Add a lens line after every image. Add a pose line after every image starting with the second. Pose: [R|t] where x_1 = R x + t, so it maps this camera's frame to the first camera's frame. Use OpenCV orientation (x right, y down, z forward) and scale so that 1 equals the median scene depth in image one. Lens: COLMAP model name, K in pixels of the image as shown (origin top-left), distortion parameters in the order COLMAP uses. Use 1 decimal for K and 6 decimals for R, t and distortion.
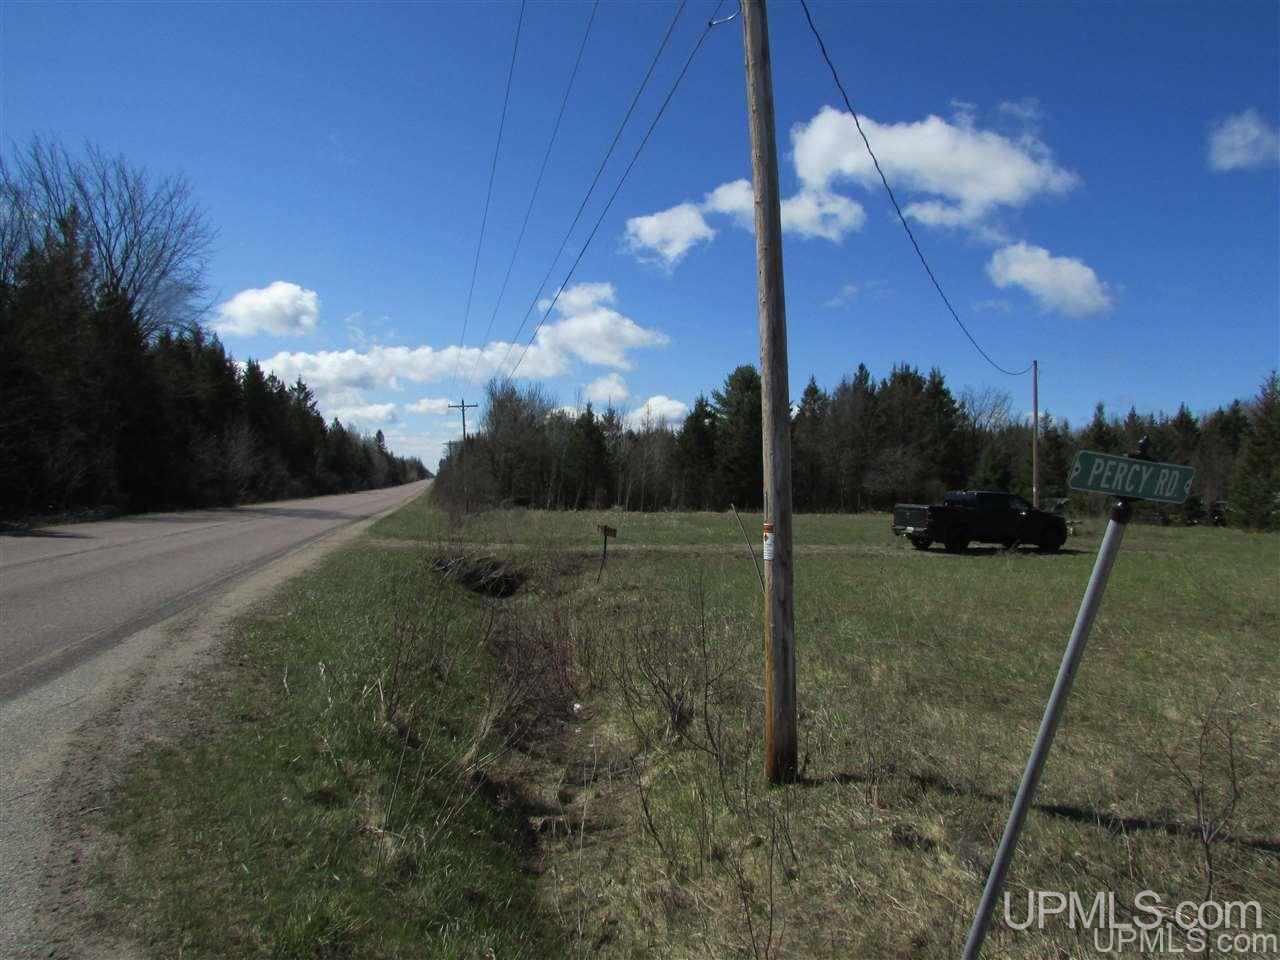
lens RADIAL K [[929.5, 0, 639.5], [0, 929.5, 478.2], [0, 0, 1]] dist [-0.008591, 0.004325]
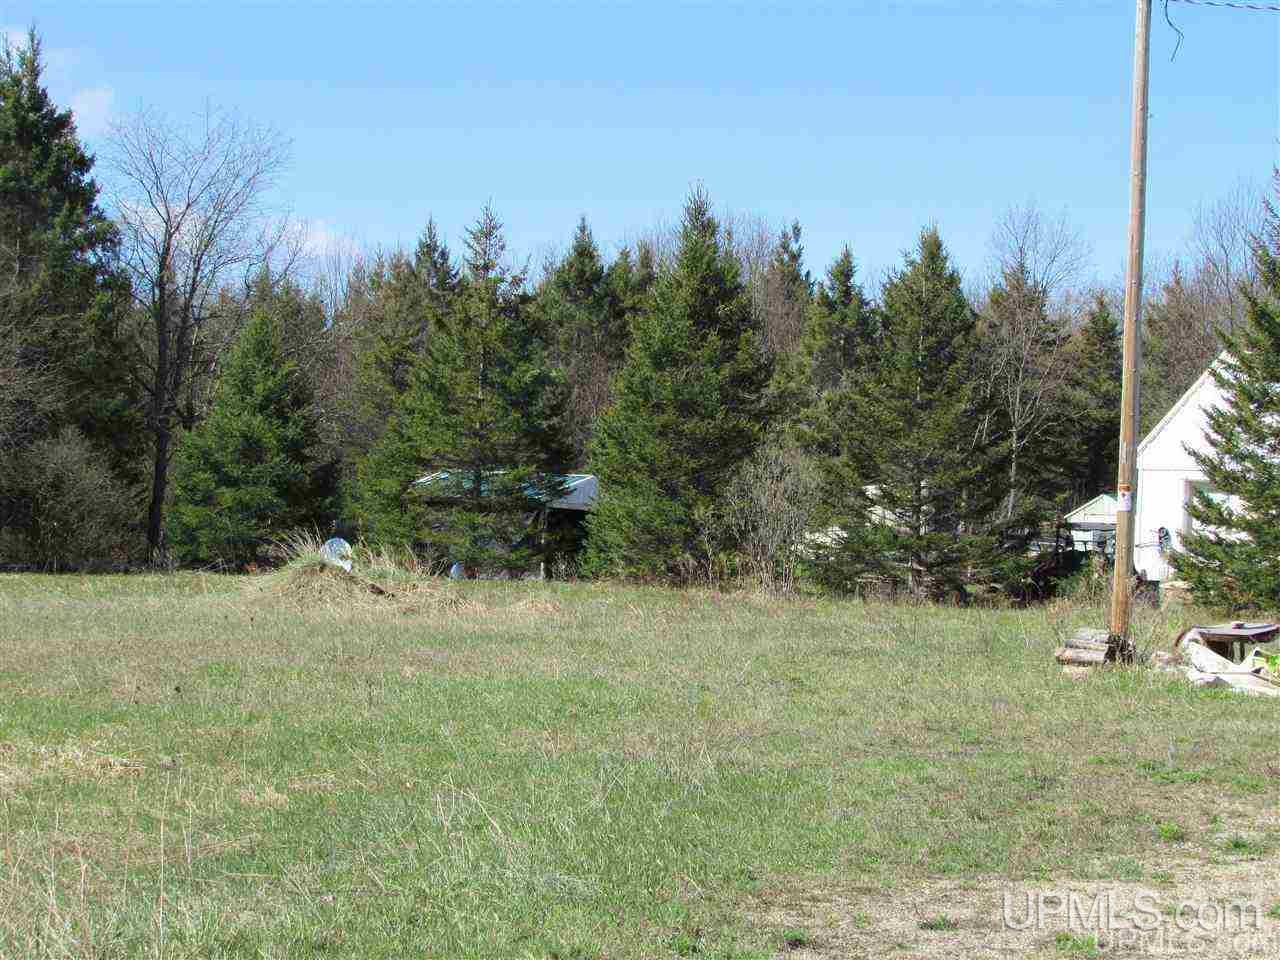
lens RADIAL K [[2840.1, 0, 645.5], [0, 2840.1, 475.1], [0, 0, 1]] dist [-0.169739, 0.000000]
pose [[0.769260, 0.003487, 0.638926, -0.070828], [-0.014335, 0.999828, 0.011803, -0.000311], [-0.638775, -0.018239, 0.769178, 0.219566]]
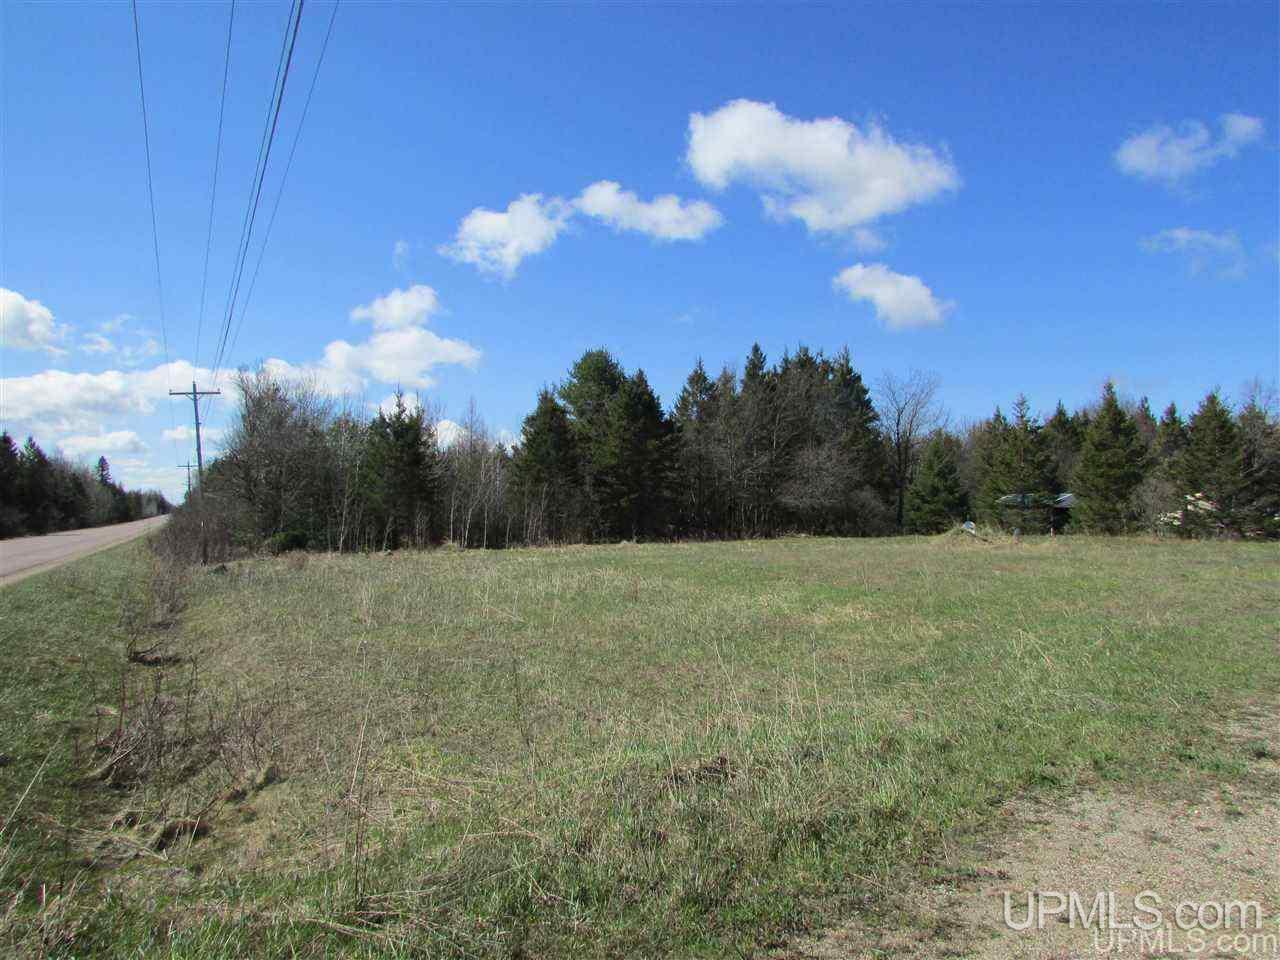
lens RADIAL K [[929.5, 0, 648.6], [0, 929.5, 476.7], [0, 0, 1]] dist [-0.008591, 0.004325]
pose [[0.968173, -0.024254, 0.249104, -0.041263], [0.031049, 0.999244, -0.023381, 0.002785], [-0.248348, 0.030372, 0.968195, 0.260462]]
